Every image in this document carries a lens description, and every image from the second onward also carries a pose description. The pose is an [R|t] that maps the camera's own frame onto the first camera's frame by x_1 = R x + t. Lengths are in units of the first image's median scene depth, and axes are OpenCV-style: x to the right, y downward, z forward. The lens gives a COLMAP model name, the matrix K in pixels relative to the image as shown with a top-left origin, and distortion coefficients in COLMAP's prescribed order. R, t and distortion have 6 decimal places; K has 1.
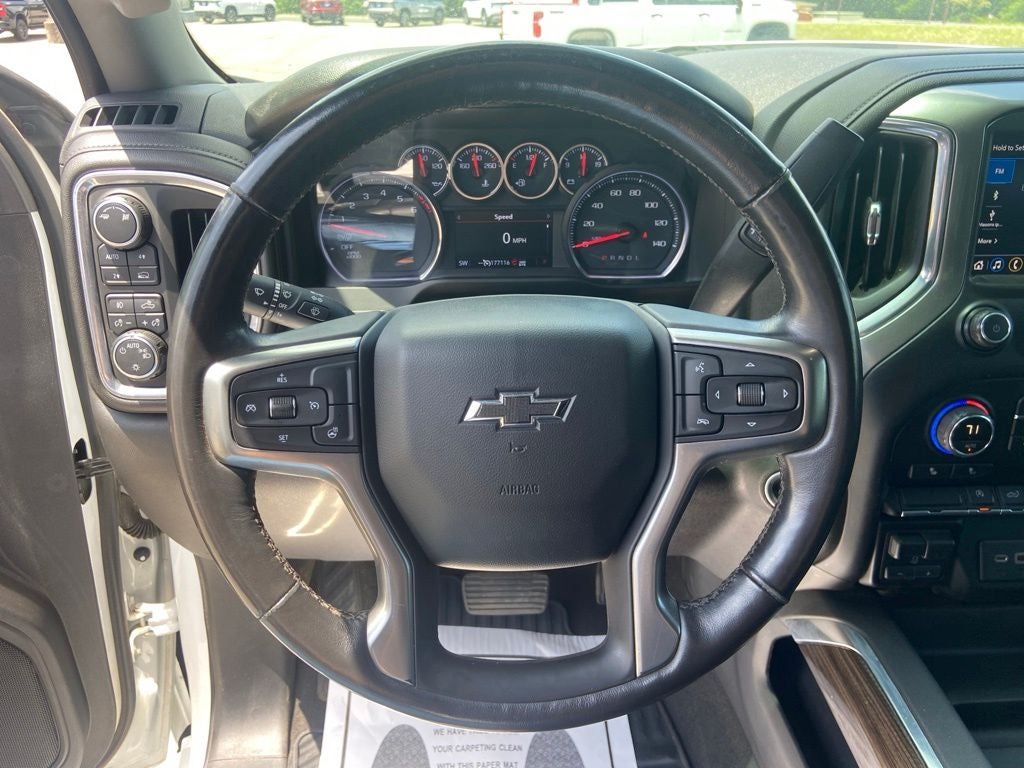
lens RADIAL K [[768.2, 0, 510.5], [0, 768.2, 383.9], [0, 0, 1]] dist [0.101636, -0.114247]
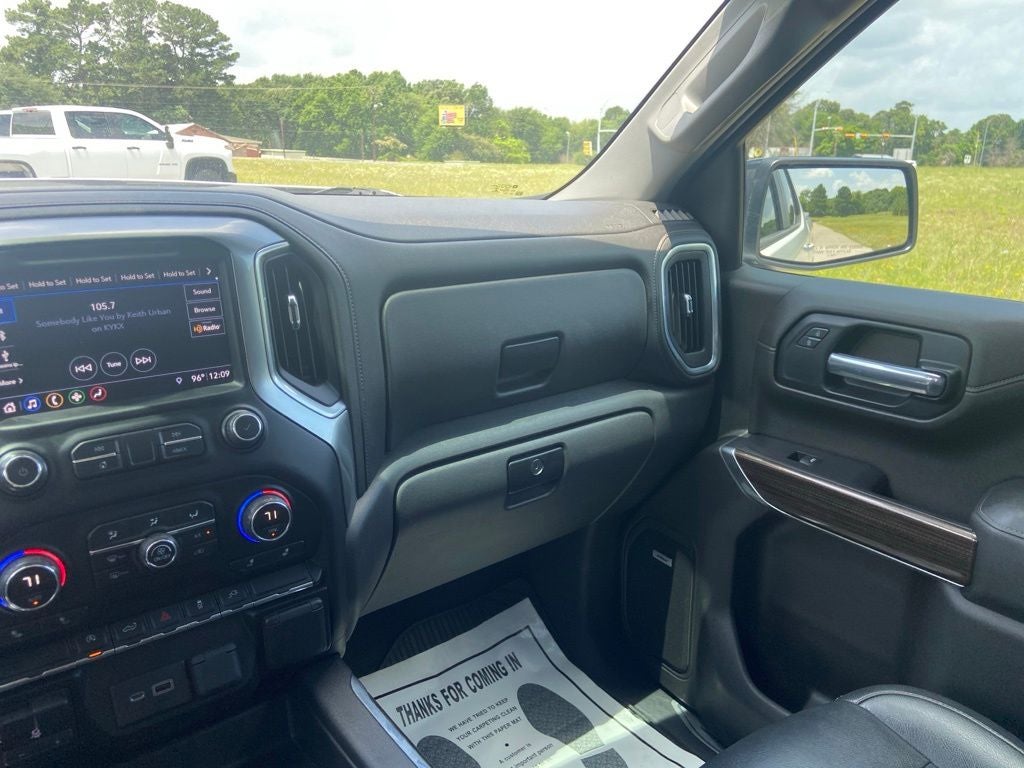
lens RADIAL K [[768.2, 0, 506.7], [0, 768.2, 392.6], [0, 0, 1]] dist [0.101636, -0.114247]
pose [[0.811135, -0.160948, 0.562278, 0.516411], [0.237769, 0.969104, -0.065603, 0.033835], [-0.534347, 0.186905, 0.824342, -0.098496]]
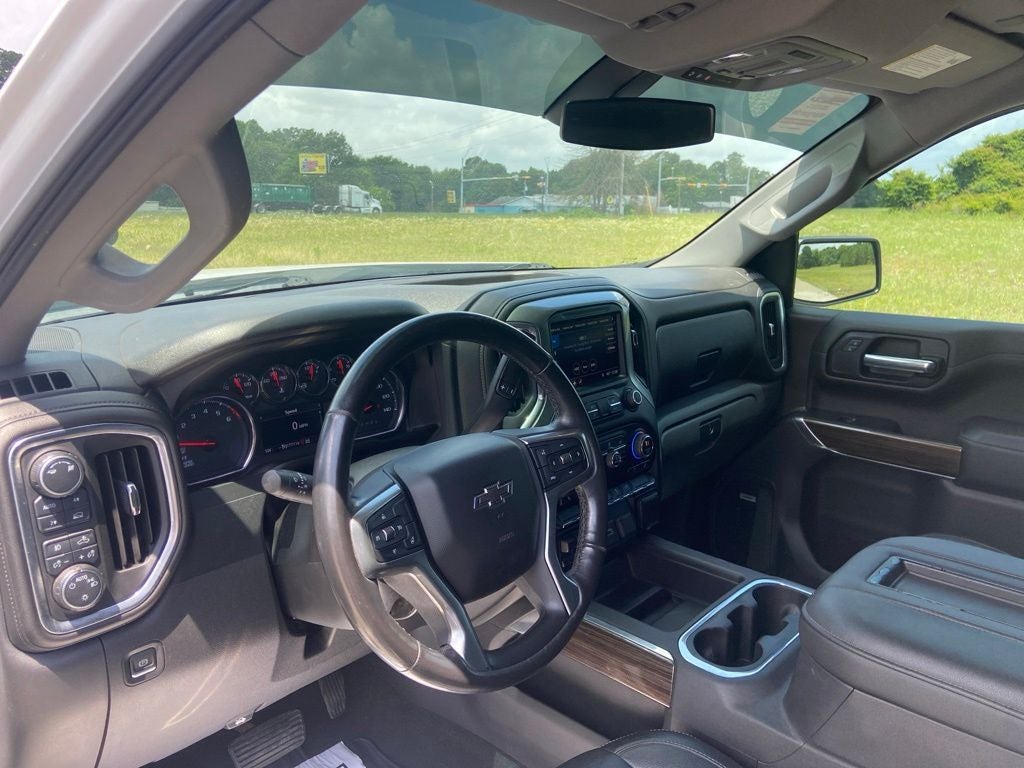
lens RADIAL K [[768.2, 0, 505.3], [0, 768.2, 388.4], [0, 0, 1]] dist [0.101636, -0.114247]
pose [[0.700263, -0.163450, 0.694922, -0.704030], [0.301200, 0.950197, -0.080022, -0.031079], [-0.647233, 0.265347, 0.714619, -0.243275]]
